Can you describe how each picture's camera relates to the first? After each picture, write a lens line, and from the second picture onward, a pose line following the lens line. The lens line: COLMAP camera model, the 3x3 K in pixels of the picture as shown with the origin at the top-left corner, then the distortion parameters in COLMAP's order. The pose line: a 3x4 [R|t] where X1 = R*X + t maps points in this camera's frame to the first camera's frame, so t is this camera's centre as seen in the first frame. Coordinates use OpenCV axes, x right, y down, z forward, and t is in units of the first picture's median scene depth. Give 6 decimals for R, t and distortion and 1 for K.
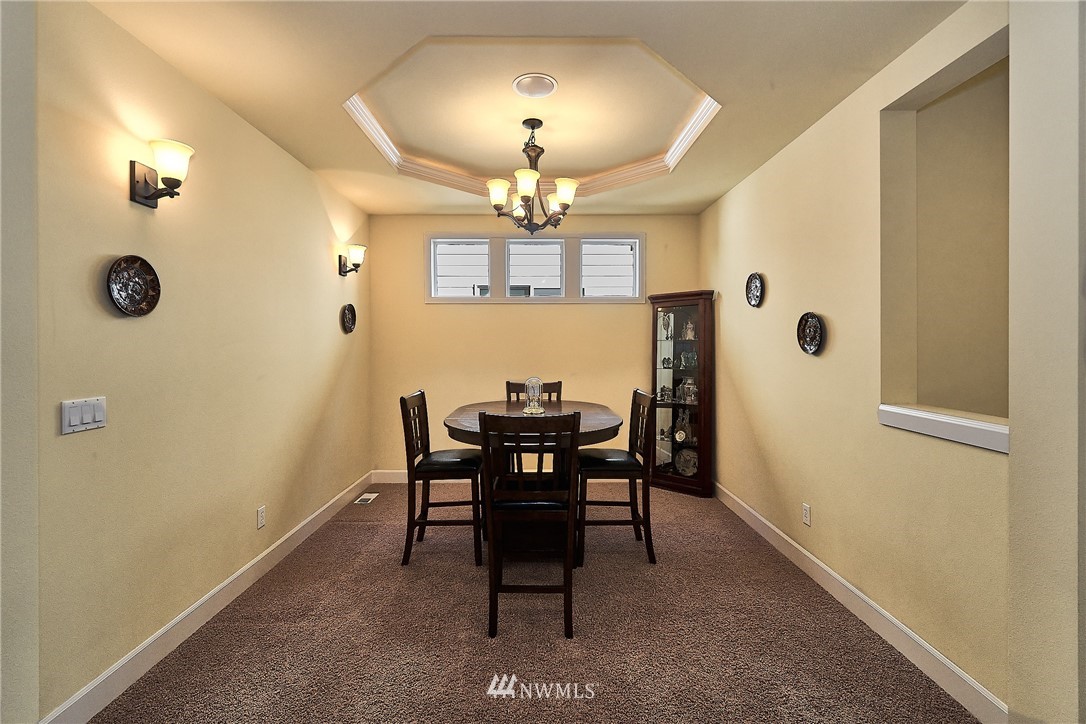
lens RADIAL K [[483.0, 0, 539.8], [0, 483.0, 353.0], [0, 0, 1]] dist [-0.001254, 0.000005]
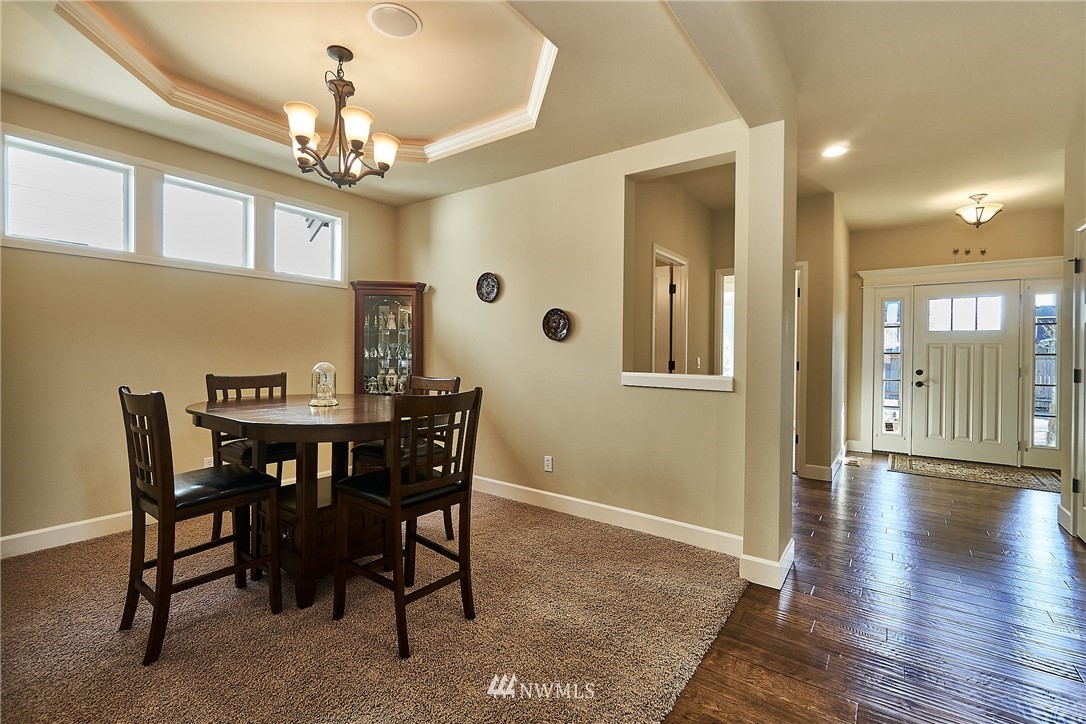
lens RADIAL K [[483.0, 0, 535.8], [0, 483.0, 359.5], [0, 0, 1]] dist [-0.001254, 0.000005]
pose [[0.600815, -0.002450, 0.799384, -0.472439], [-0.000222, 0.999995, 0.003231, 0.045487], [-0.799388, -0.002118, 0.600812, 0.230157]]
